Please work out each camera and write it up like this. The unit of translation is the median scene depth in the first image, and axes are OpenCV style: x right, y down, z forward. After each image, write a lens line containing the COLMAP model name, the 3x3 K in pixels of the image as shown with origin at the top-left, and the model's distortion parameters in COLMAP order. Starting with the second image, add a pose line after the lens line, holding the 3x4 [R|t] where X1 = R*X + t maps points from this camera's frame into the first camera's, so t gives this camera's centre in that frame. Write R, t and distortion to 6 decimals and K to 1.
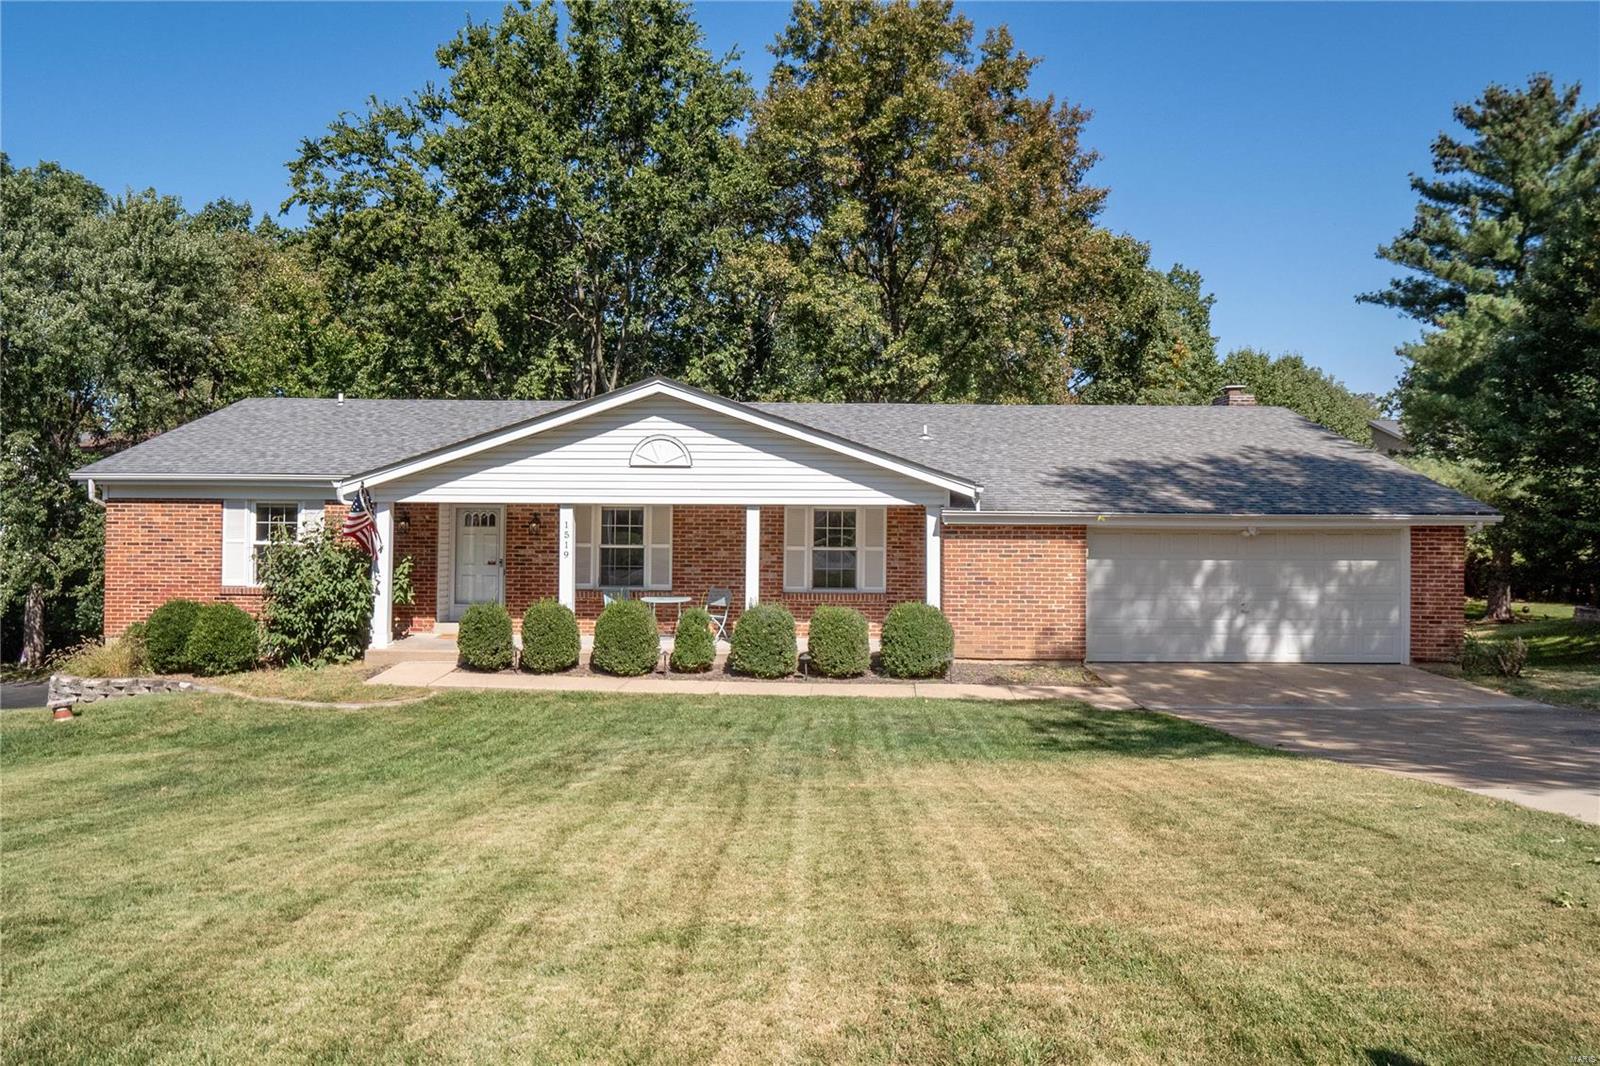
lens RADIAL K [[1115.3, 0, 800.0], [0, 1115.3, 533.0], [0, 0, 1]] dist [0.006435, 0.001207]
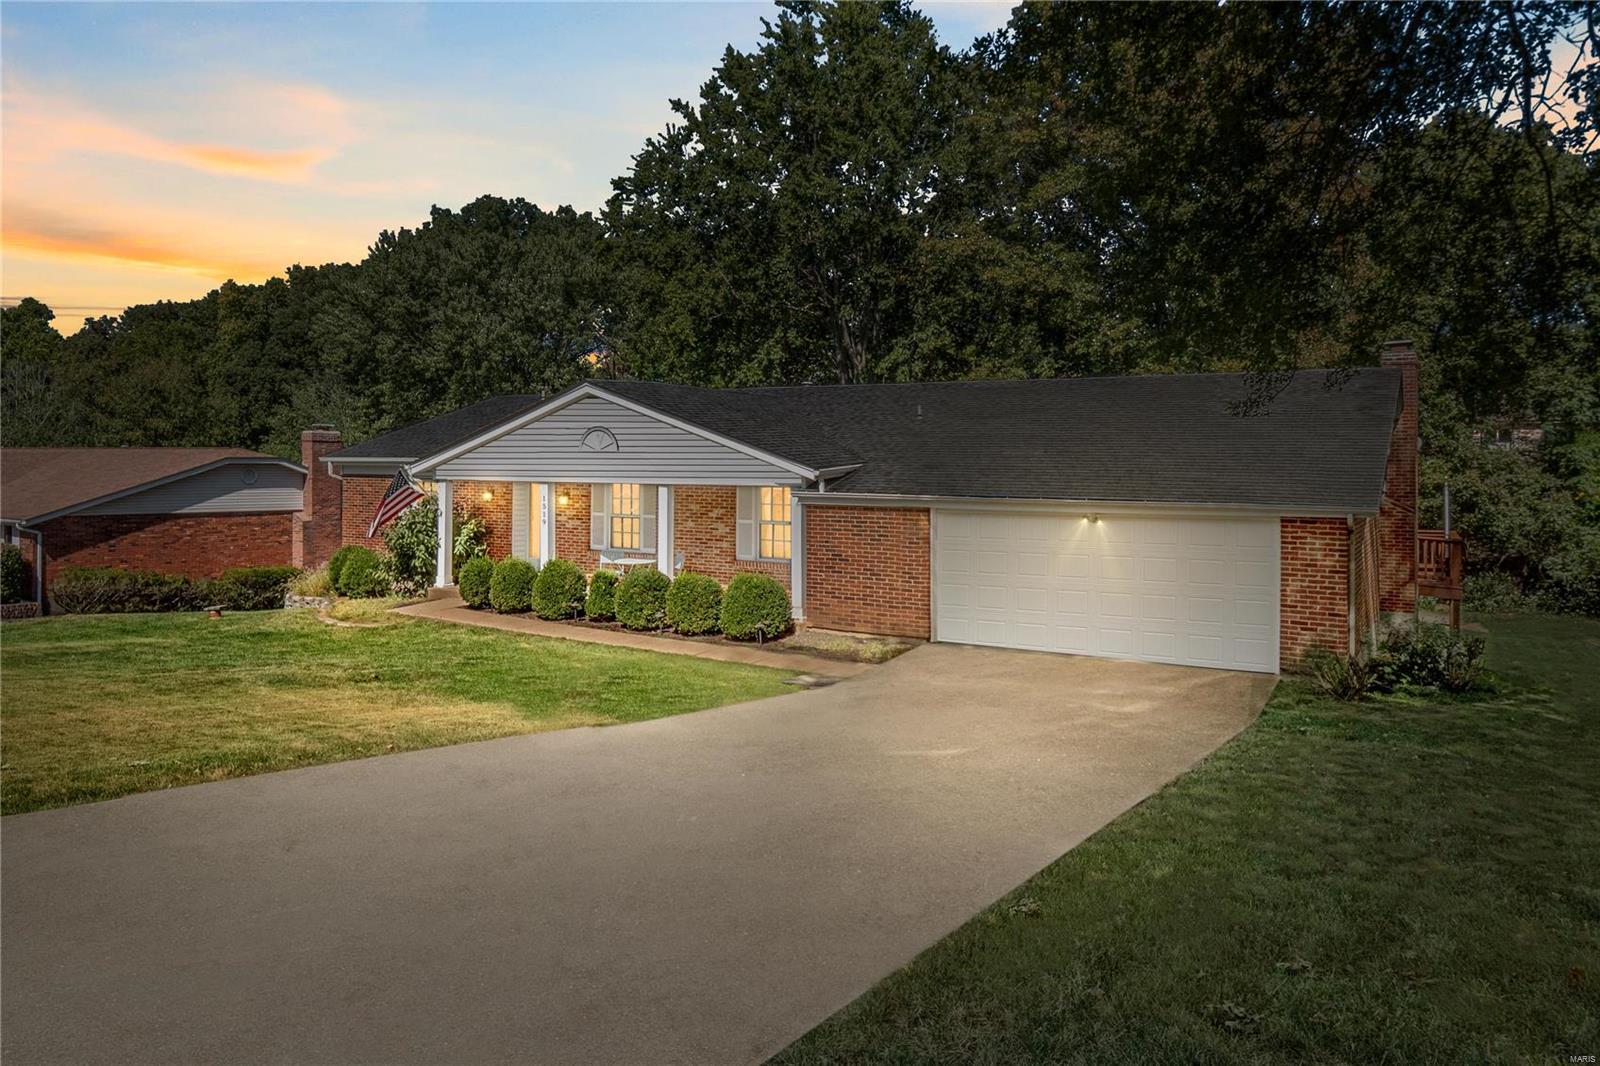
lens RADIAL K [[1115.3, 0, 800.0], [0, 1115.3, 533.0], [0, 0, 1]] dist [0.006435, 0.001207]
pose [[0.858293, 0.032949, -0.512101, 0.644890], [-0.014422, 0.999091, 0.040110, -0.021590], [0.512957, -0.027041, 0.857988, 0.061657]]
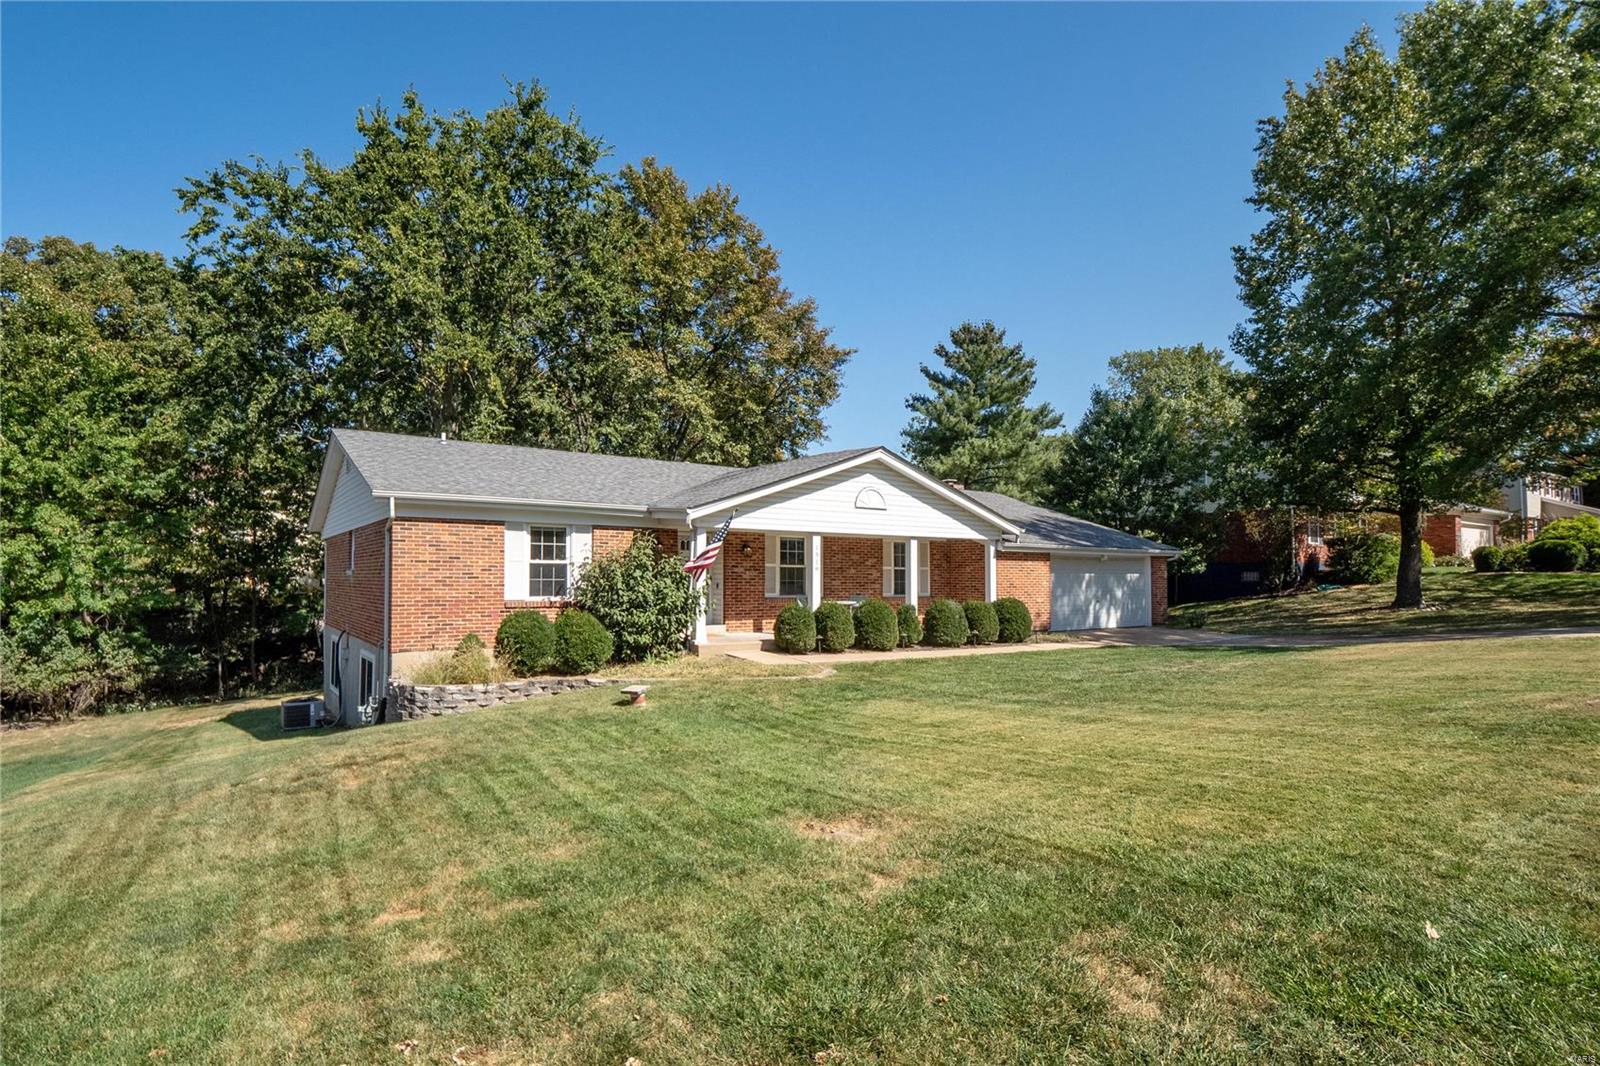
lens RADIAL K [[824.1, 0, 799.5], [0, 824.1, 580.1], [0, 0, 1]] dist [-0.000789, -0.000059]
pose [[0.813498, -0.005566, 0.581542, -0.771568], [0.007766, 0.999969, -0.001293, 0.031774], [-0.581516, 0.005569, 0.813516, 0.171259]]
